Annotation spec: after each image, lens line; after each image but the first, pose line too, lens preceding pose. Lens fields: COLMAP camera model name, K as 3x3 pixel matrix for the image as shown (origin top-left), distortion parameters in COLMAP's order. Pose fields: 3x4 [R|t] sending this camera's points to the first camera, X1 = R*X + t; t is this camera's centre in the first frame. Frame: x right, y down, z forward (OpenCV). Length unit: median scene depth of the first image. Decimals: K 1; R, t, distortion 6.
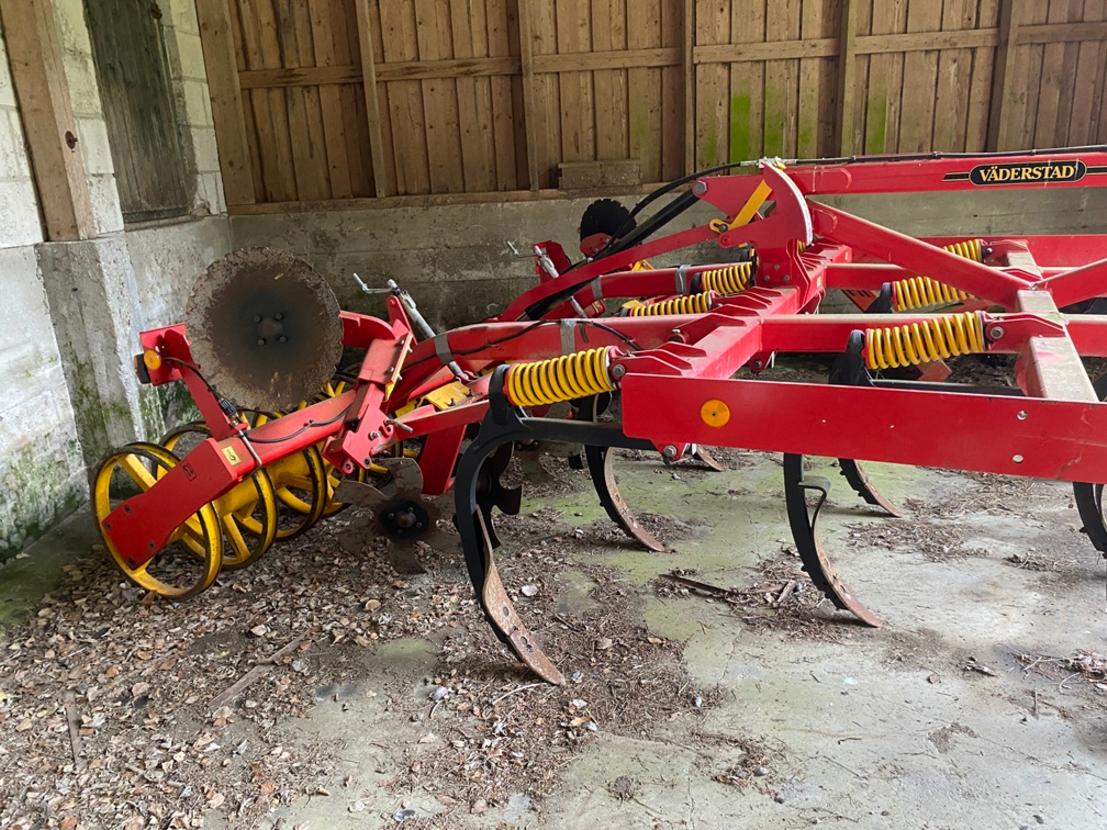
lens RADIAL K [[844.8, 0, 555.6], [0, 844.8, 418.7], [0, 0, 1]] dist [0.020076, -0.029230]
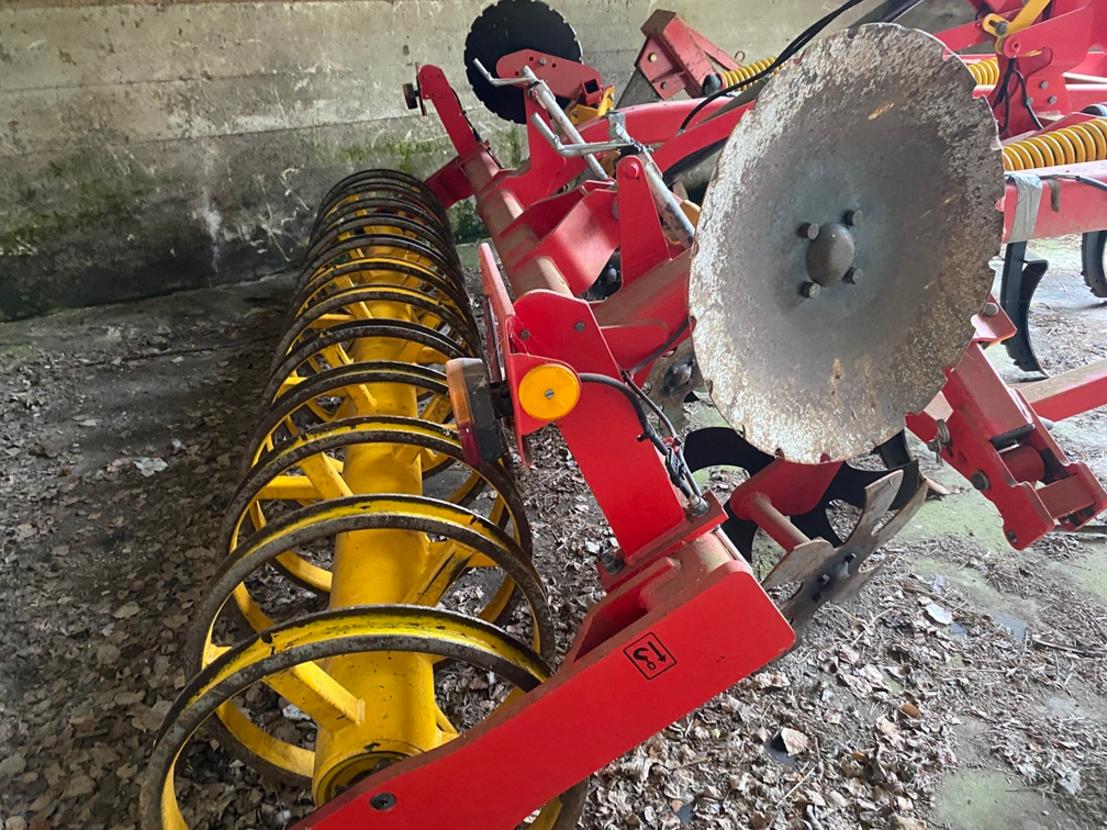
lens RADIAL K [[844.8, 0, 553.3], [0, 844.8, 407.1], [0, 0, 1]] dist [0.020076, -0.029230]
pose [[0.813597, -0.219852, 0.538262, -0.497722], [0.132885, 0.971564, 0.195974, -0.097582], [-0.566041, -0.087917, 0.819676, 0.559024]]
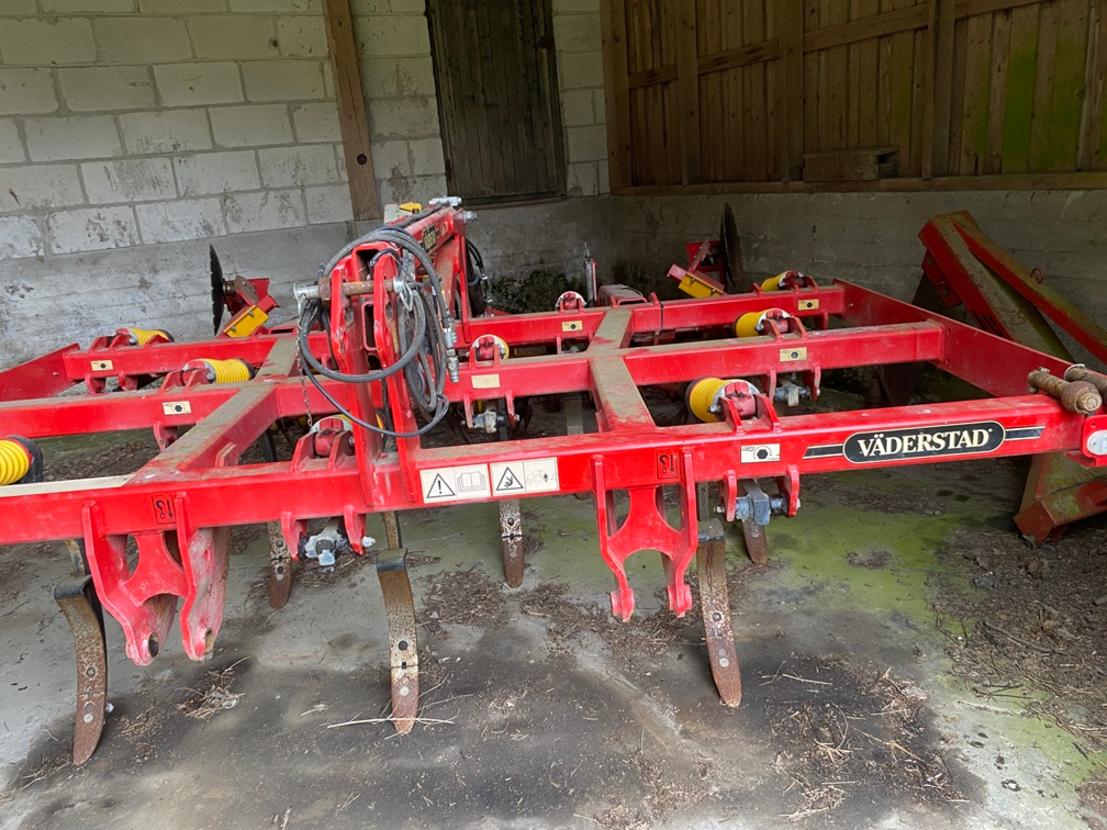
lens RADIAL K [[844.8, 0, 552.6], [0, 844.8, 417.6], [0, 0, 1]] dist [0.020076, -0.029230]
pose [[0.454007, 0.270520, -0.848938, 1.149579], [-0.200867, 0.959342, 0.198279, -0.252130], [0.868061, 0.080504, 0.489887, 0.562179]]
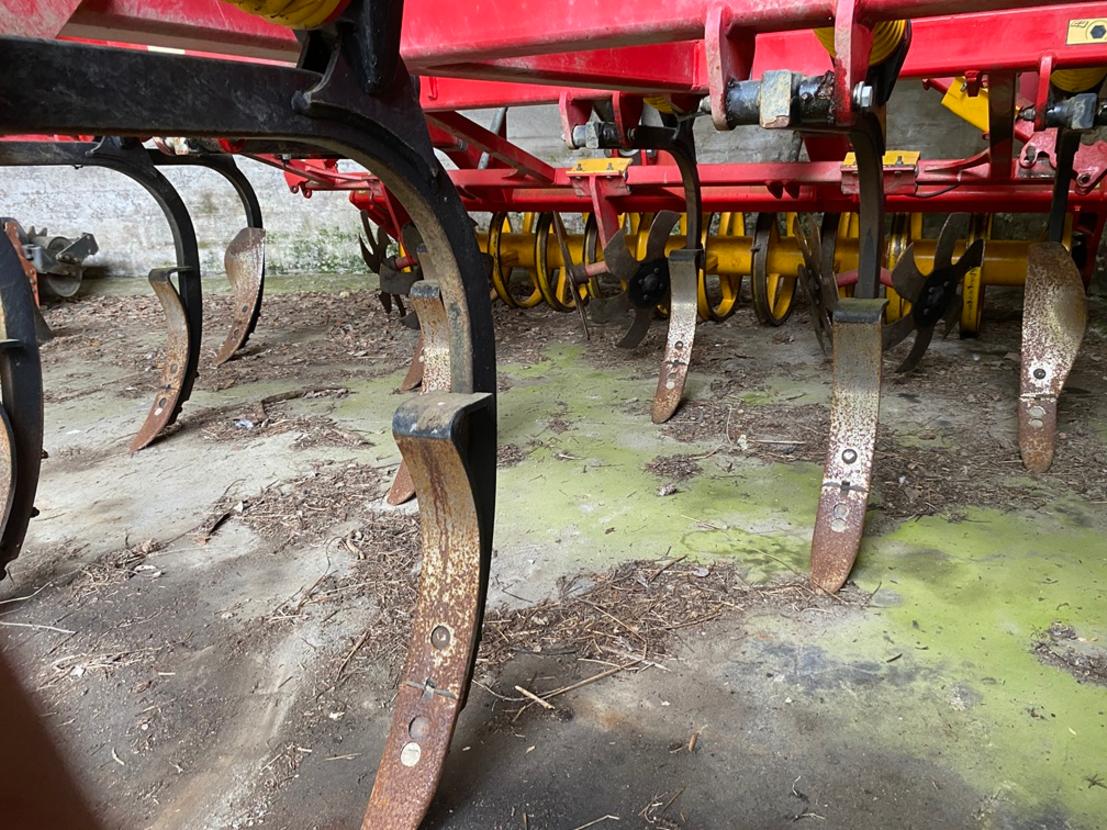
lens RADIAL K [[844.8, 0, 555.3], [0, 844.8, 405.9], [0, 0, 1]] dist [0.020076, -0.029230]
pose [[-0.058837, 0.327529, -0.943007, 0.886350], [-0.257754, 0.907628, 0.331323, -0.148234], [0.964418, 0.262558, 0.031020, 1.057536]]
